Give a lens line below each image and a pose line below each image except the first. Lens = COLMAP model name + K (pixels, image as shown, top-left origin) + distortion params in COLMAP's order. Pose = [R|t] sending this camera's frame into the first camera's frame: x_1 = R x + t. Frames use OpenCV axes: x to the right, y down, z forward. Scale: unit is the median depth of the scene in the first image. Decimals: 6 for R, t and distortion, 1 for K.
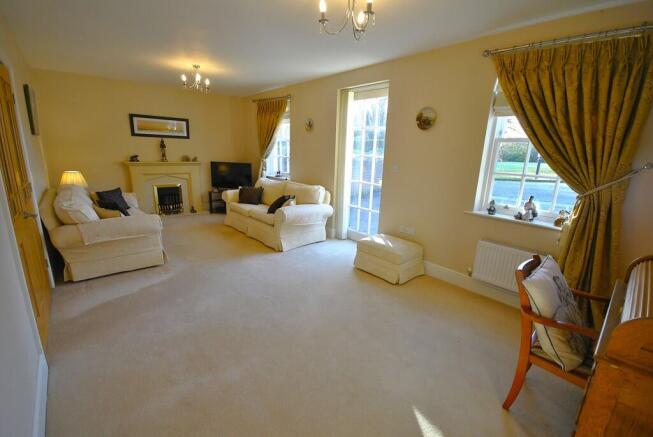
lens RADIAL K [[292.6, 0, 332.7], [0, 292.6, 219.7], [0, 0, 1]] dist [0.000237, -0.000376]
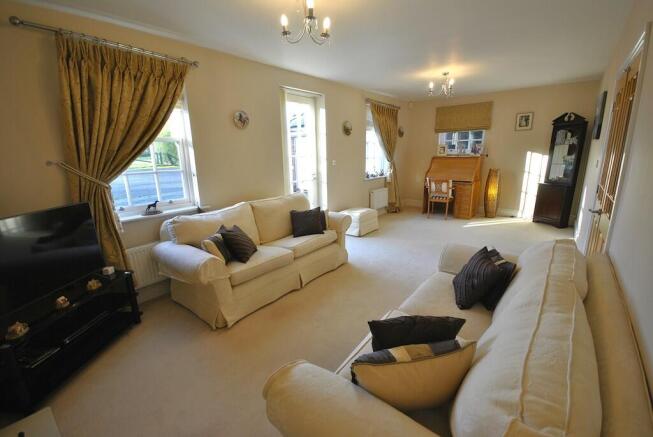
lens RADIAL K [[292.6, 0, 332.7], [0, 292.6, 219.7], [0, 0, 1]] dist [0.000237, -0.000376]
pose [[-0.178954, -0.259081, 0.949132, -1.025498], [0.243120, 0.923143, 0.297826, -0.303063], [-0.953346, 0.284051, -0.102212, 1.103035]]
